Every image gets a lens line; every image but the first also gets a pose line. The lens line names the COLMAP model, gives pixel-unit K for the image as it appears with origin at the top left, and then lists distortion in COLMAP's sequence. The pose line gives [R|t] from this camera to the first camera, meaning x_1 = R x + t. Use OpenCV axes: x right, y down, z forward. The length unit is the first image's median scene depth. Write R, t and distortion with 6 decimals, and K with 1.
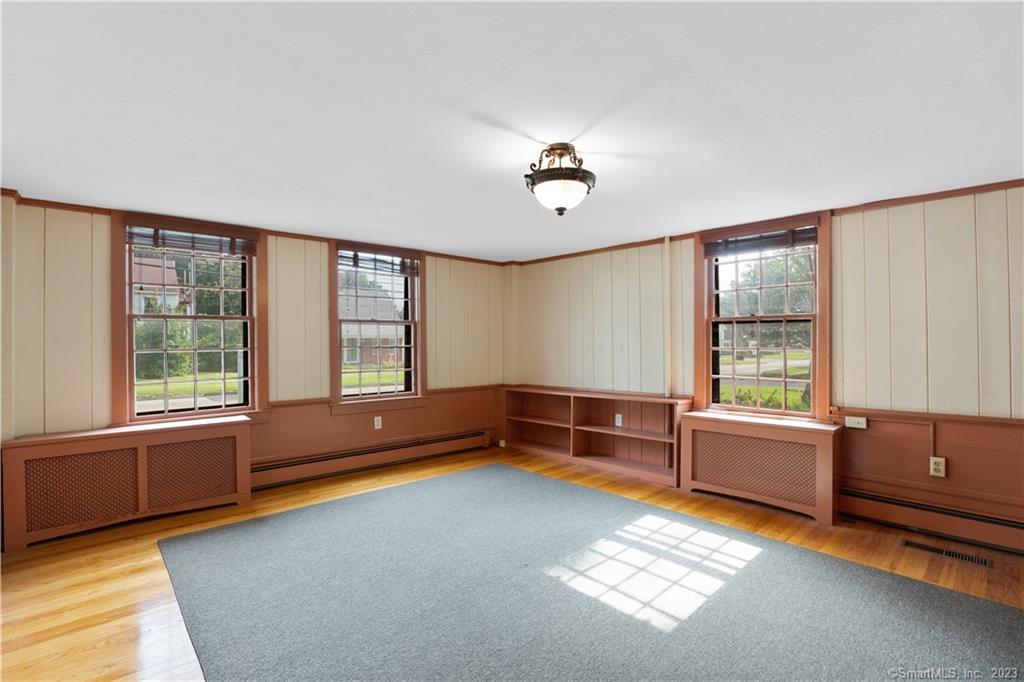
lens RADIAL K [[462.7, 0, 510.8], [0, 462.7, 344.7], [0, 0, 1]] dist [-0.035160, 0.000179]
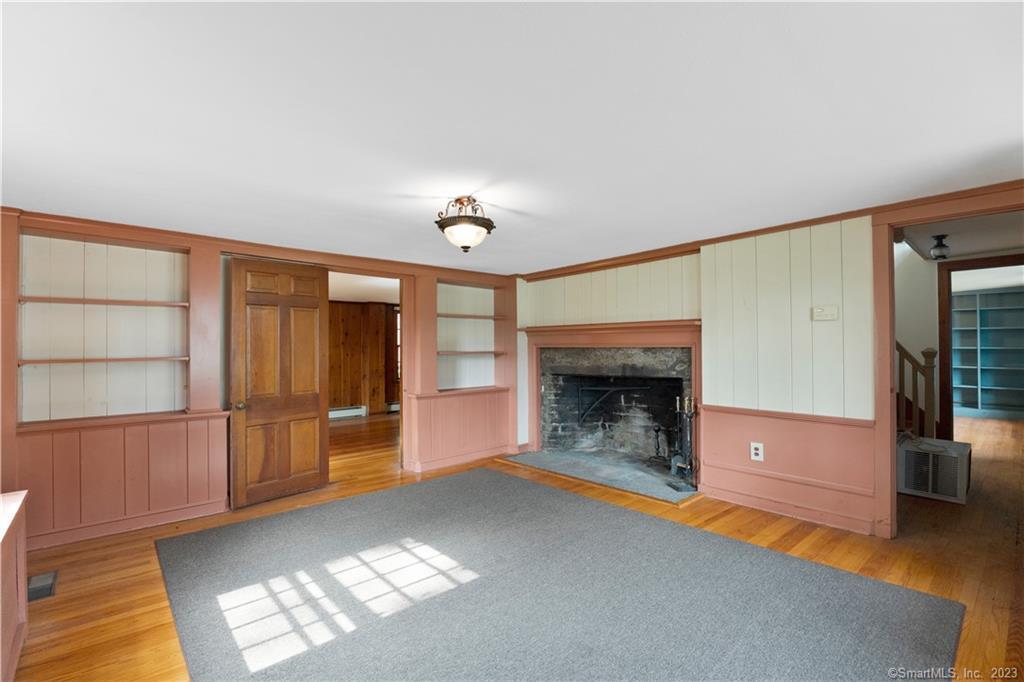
lens RADIAL K [[462.7, 0, 510.8], [0, 462.7, 344.7], [0, 0, 1]] dist [-0.035160, 0.000179]
pose [[-0.999709, 0.015545, 0.018461, -0.034466], [0.015492, 0.999876, -0.002976, -0.021374], [-0.018505, -0.002689, -0.999825, 1.972128]]
